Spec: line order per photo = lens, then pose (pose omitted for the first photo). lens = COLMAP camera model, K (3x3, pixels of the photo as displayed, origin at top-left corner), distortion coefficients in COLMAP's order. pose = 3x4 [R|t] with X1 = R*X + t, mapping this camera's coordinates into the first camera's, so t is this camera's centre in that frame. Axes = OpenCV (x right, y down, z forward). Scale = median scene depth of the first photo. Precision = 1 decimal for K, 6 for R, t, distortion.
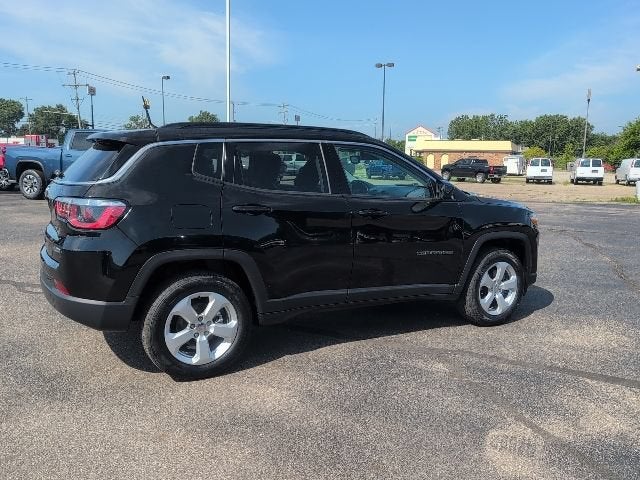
lens RADIAL K [[533.9, 0, 320.5], [0, 533.9, 240.0], [0, 0, 1]] dist [0.026000, -0.020853]
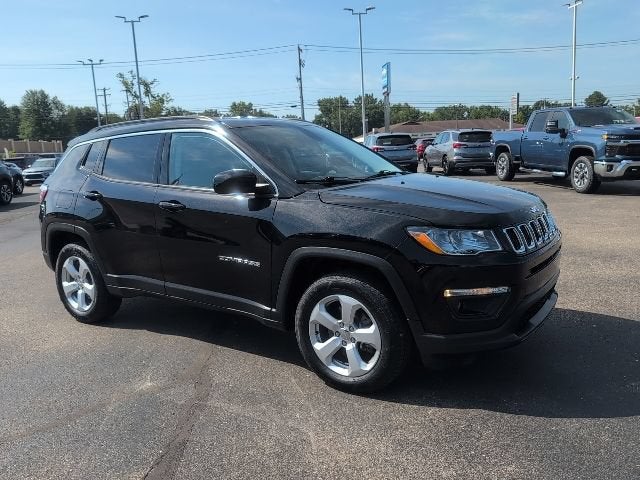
lens RADIAL K [[533.9, 0, 316.9], [0, 533.9, 238.7], [0, 0, 1]] dist [0.026000, -0.020853]
pose [[0.437346, 0.112021, -0.892289, 1.152779], [-0.078663, 0.993174, 0.086131, -0.101221], [0.895846, 0.032521, 0.443173, 0.900312]]
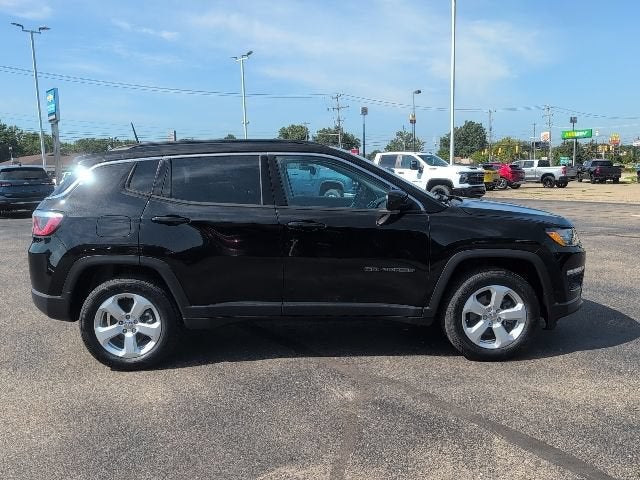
lens RADIAL K [[533.9, 0, 320.1], [0, 533.9, 238.6], [0, 0, 1]] dist [0.026000, -0.020853]
pose [[0.885009, 0.021718, -0.465066, 0.627739], [-0.031841, 0.999396, -0.013923, -0.014014], [0.464483, 0.027130, 0.885166, 0.178510]]
